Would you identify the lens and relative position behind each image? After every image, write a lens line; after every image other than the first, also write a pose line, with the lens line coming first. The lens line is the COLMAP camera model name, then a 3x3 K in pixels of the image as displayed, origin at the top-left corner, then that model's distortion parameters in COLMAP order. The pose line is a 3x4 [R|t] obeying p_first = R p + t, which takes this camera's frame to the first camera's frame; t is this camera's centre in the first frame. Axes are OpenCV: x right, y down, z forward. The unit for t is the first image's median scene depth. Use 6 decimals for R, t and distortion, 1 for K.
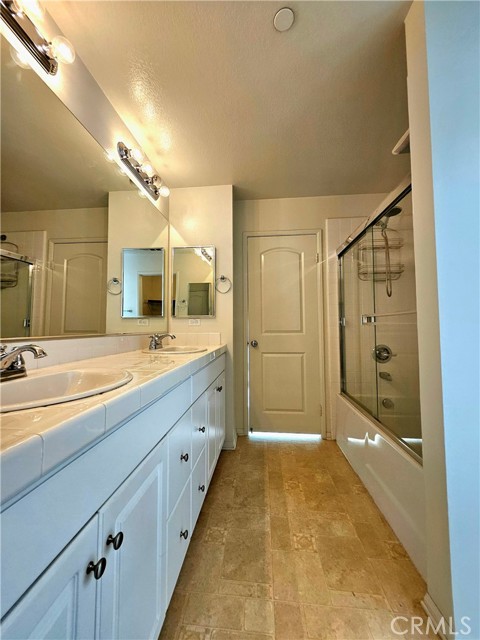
lens RADIAL K [[252.1, 0, 240.0], [0, 252.1, 316.8], [0, 0, 1]] dist [-0.001599, 0.000287]
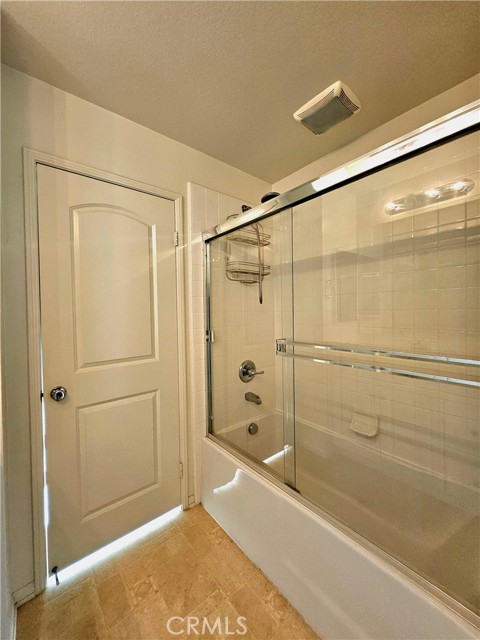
lens RADIAL K [[252.1, 0, 238.8], [0, 252.1, 314.1], [0, 0, 1]] dist [-0.001599, 0.000287]
pose [[0.713357, -0.017204, 0.700590, -0.032666], [-0.013908, 0.999154, 0.038697, -0.070031], [-0.700663, -0.037348, 0.712514, 0.426169]]
